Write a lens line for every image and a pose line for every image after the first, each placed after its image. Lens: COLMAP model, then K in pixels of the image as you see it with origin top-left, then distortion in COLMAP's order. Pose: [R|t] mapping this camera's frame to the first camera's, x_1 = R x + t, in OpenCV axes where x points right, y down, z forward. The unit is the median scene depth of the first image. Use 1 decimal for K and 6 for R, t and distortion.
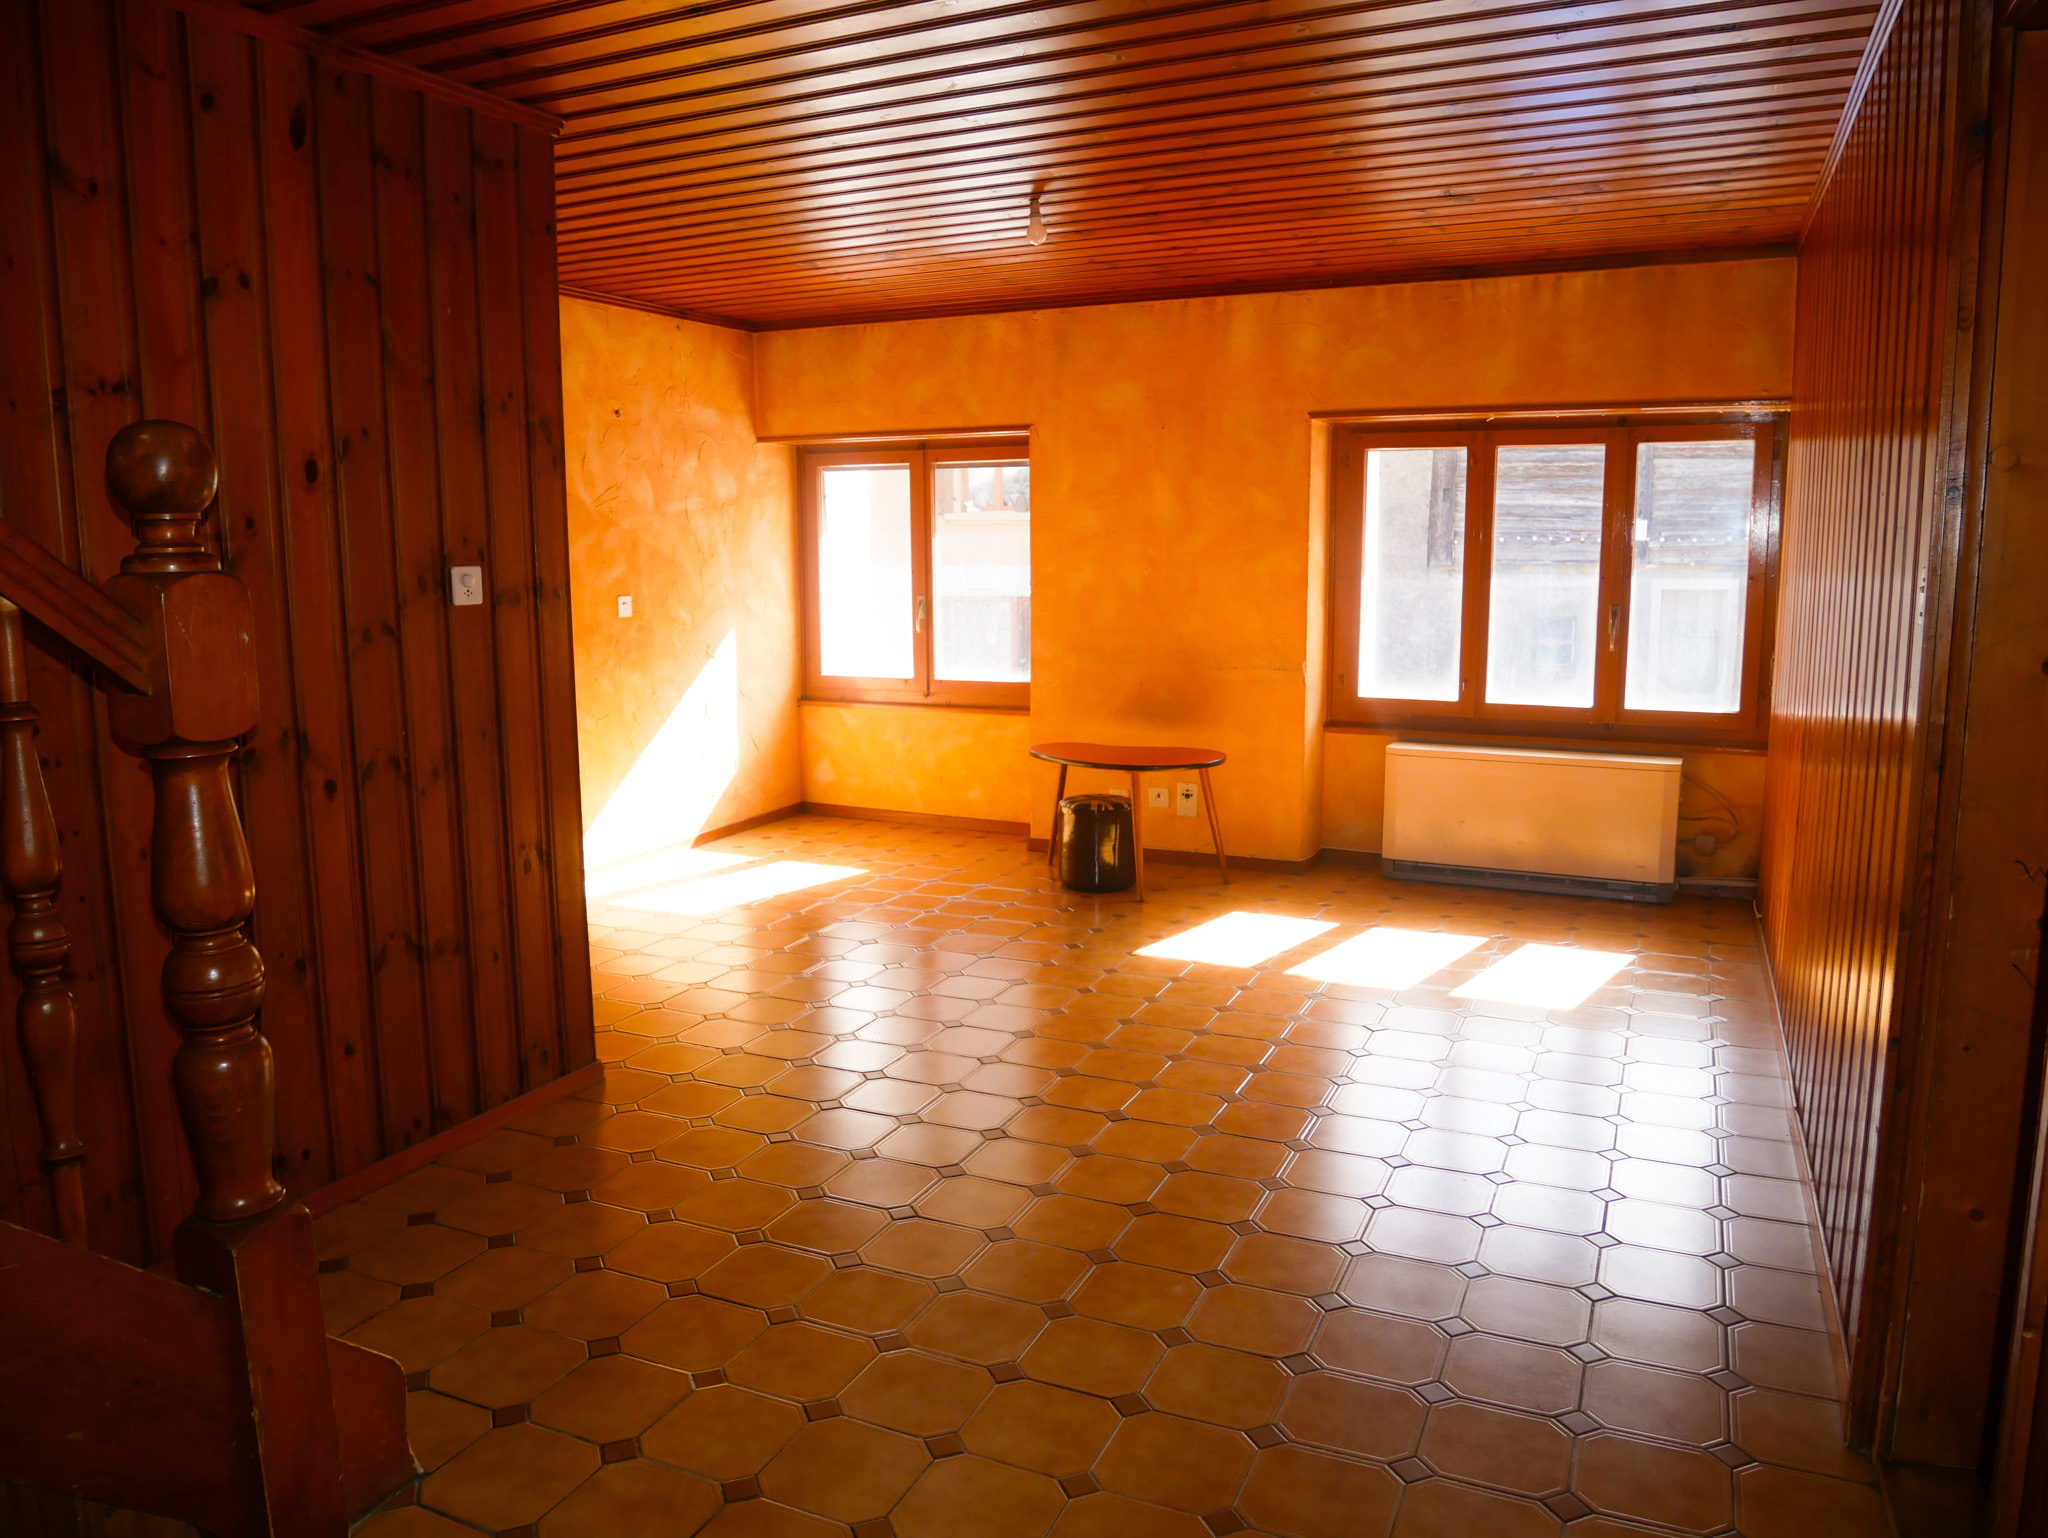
lens RADIAL K [[1470.4, 0, 1015.1], [0, 1470.4, 765.6], [0, 0, 1]] dist [-0.069987, 0.022882]
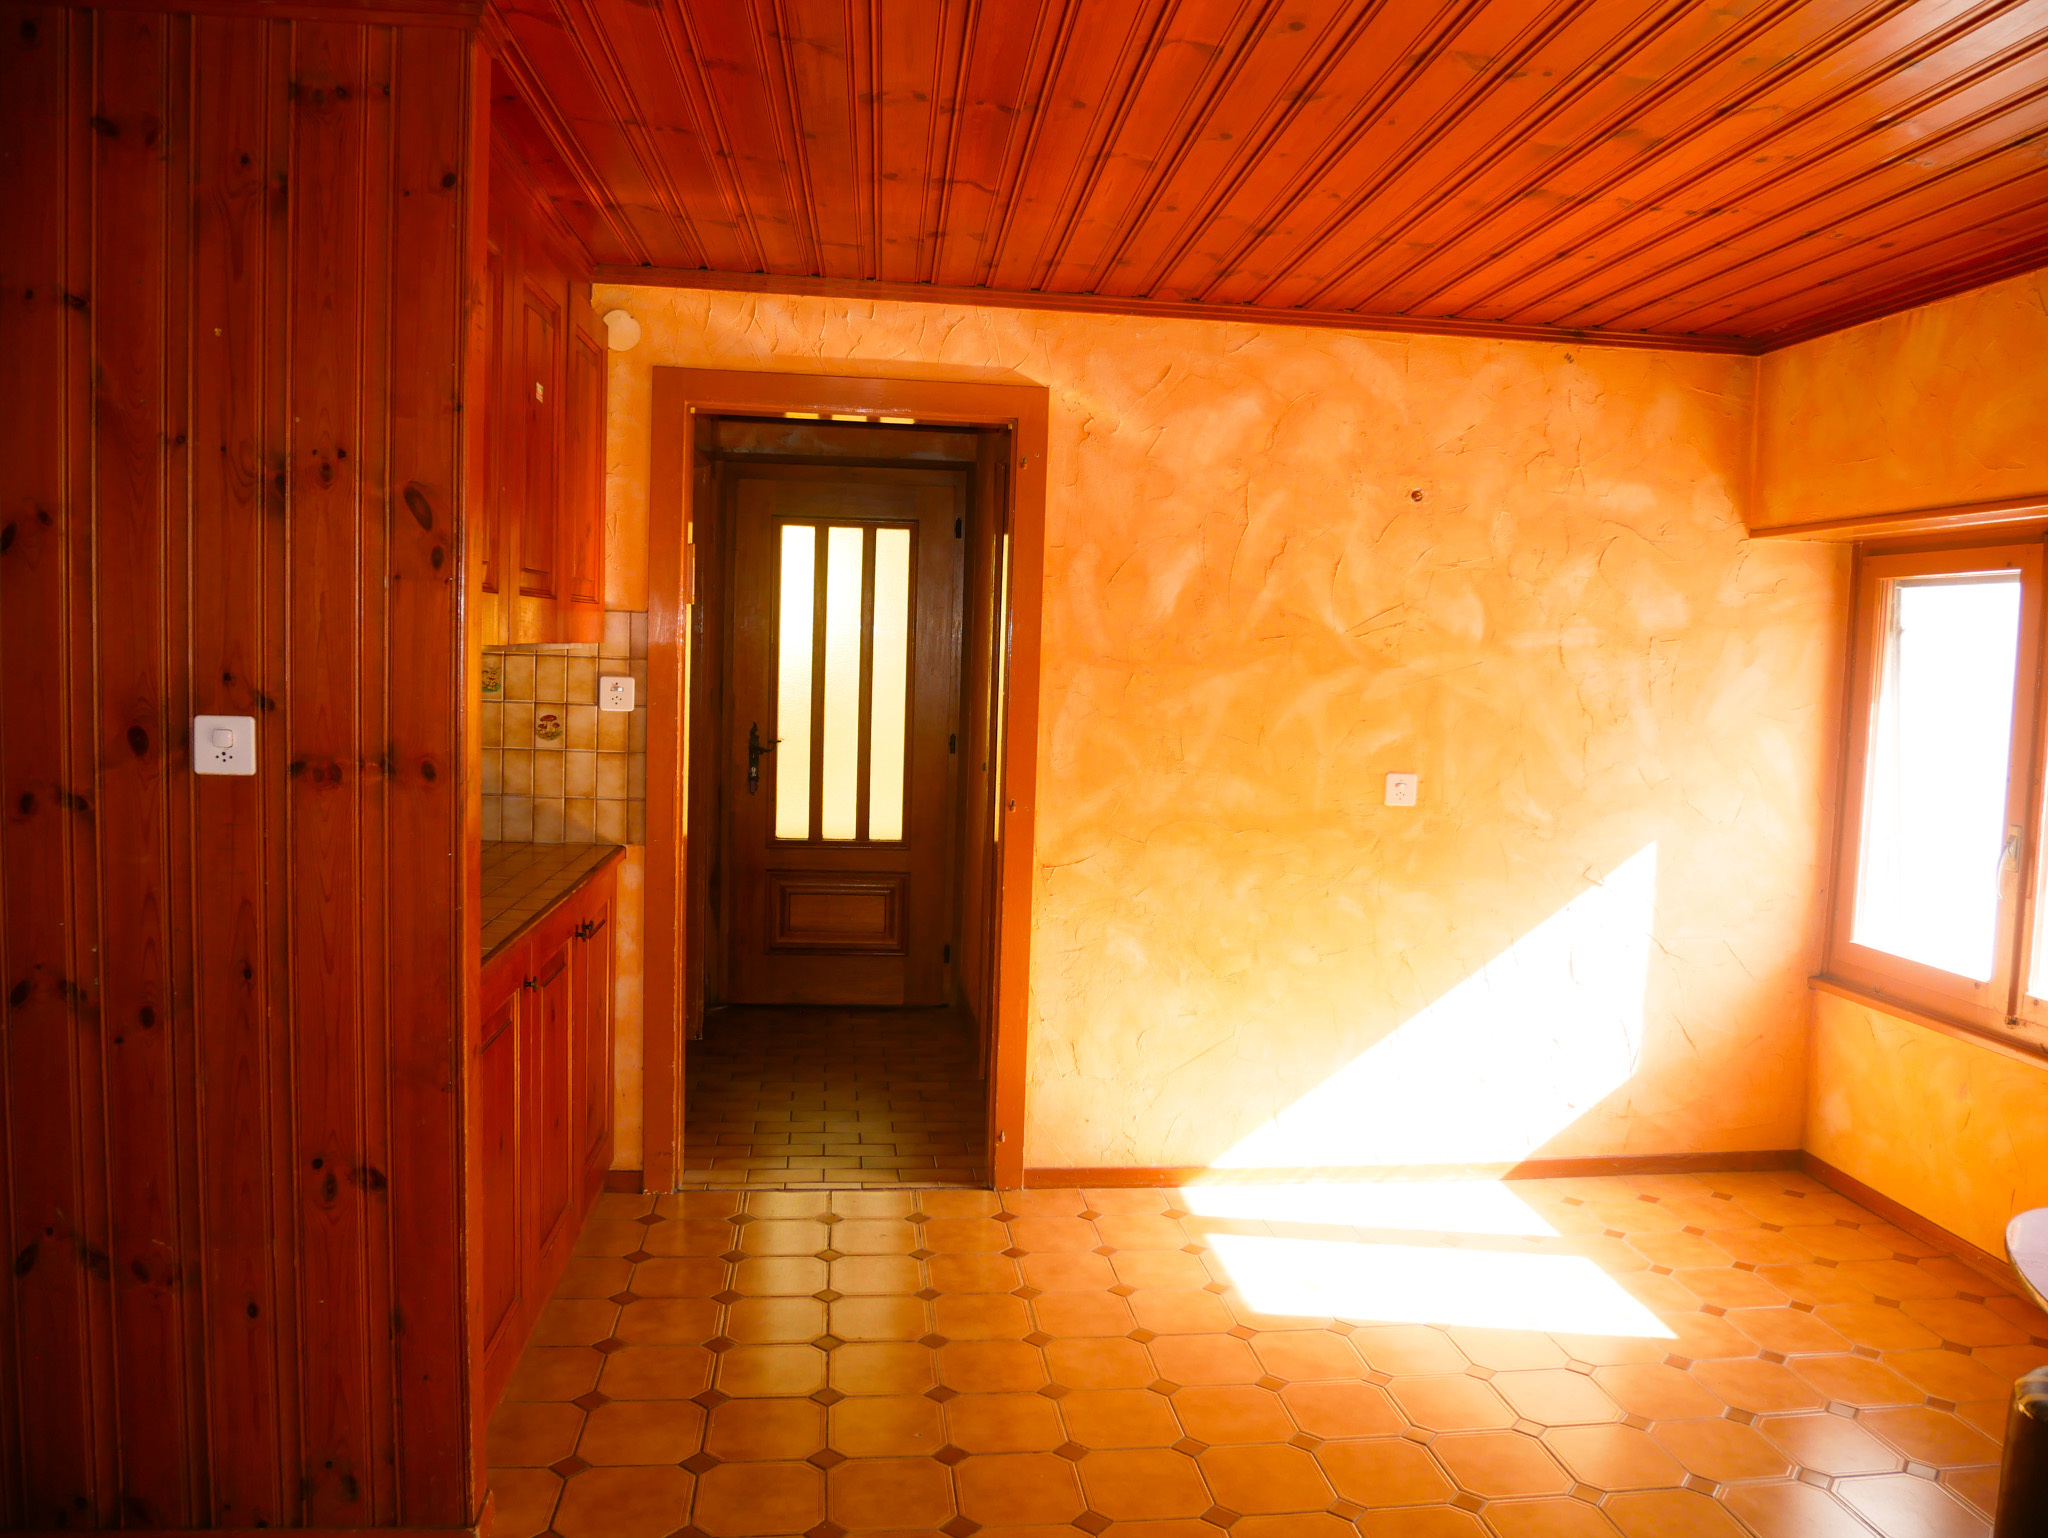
lens RADIAL K [[1470.4, 0, 1021.1], [0, 1470.4, 764.0], [0, 0, 1]] dist [-0.069987, 0.022882]
pose [[0.528512, 0.088546, -0.844295, 0.181387], [-0.163023, 0.986621, 0.001423, -0.087574], [0.833126, 0.136887, 0.535876, 0.476727]]
